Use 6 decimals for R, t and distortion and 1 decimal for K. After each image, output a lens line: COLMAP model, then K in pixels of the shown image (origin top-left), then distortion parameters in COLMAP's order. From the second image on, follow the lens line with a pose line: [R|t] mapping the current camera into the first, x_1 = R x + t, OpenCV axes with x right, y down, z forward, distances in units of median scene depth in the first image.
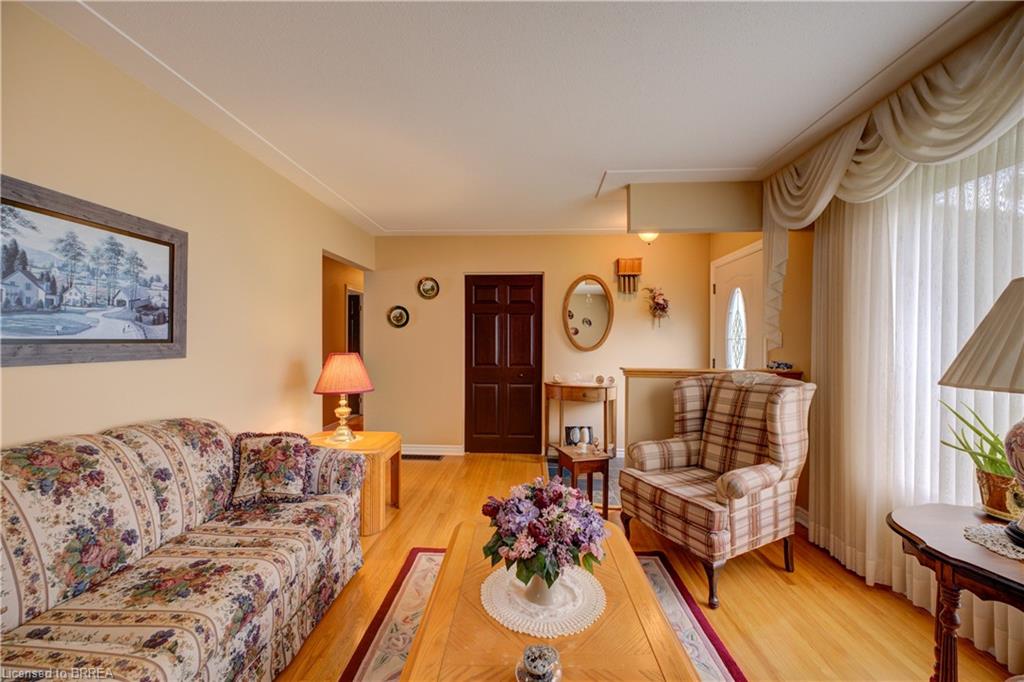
lens RADIAL K [[406.5, 0, 513.1], [0, 406.5, 340.6], [0, 0, 1]] dist [-0.000871, -0.000803]
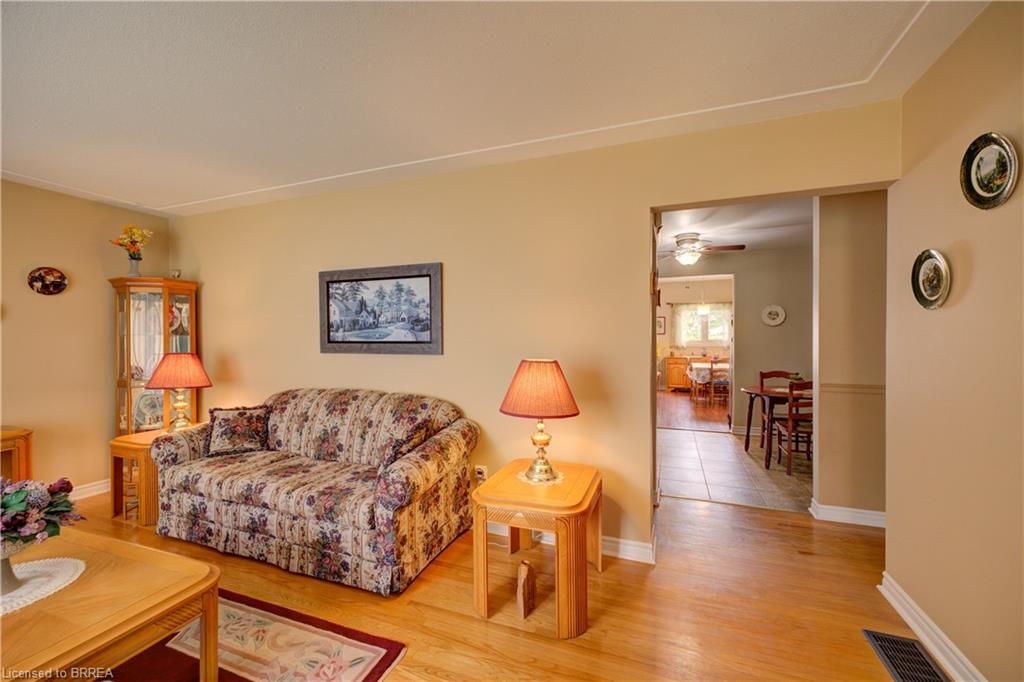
lens RADIAL K [[406.5, 0, 516.7], [0, 406.5, 343.6], [0, 0, 1]] dist [-0.000871, -0.000803]
pose [[-0.307303, 0.007045, -0.951586, 0.480585], [0.000593, 0.999974, 0.007212, -0.005188], [0.951612, 0.001652, -0.307299, 1.936362]]
